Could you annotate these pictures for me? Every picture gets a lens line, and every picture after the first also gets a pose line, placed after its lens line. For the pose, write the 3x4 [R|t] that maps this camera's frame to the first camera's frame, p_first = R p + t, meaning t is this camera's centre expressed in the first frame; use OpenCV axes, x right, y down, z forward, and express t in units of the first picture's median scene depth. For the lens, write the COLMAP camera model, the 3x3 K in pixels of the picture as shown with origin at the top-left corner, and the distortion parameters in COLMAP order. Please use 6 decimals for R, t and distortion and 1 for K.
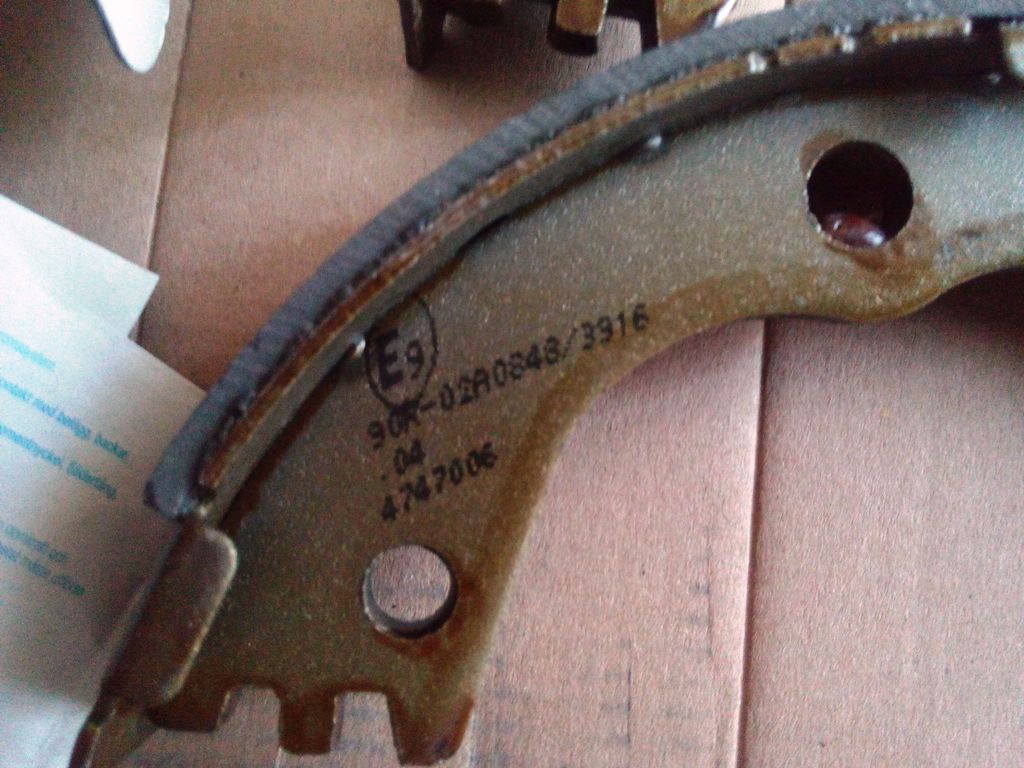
lens RADIAL K [[760.5, 0, 511.5], [0, 760.5, 387.0], [0, 0, 1]] dist [0.064085, 0.000252]
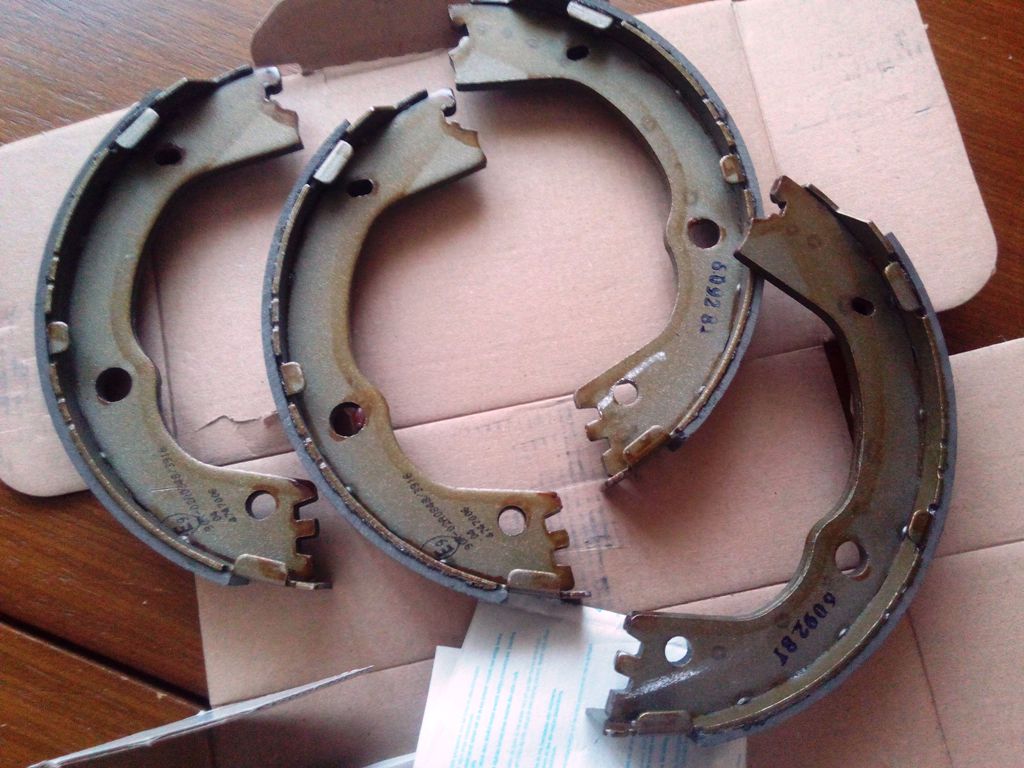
lens RADIAL K [[760.5, 0, 516.3], [0, 760.5, 383.0], [0, 0, 1]] dist [0.064085, 0.000252]
pose [[-0.300100, -0.937713, 0.175027, -0.152258], [0.942884, -0.263783, 0.203440, -0.209073], [-0.144600, 0.226082, 0.963316, -2.159211]]
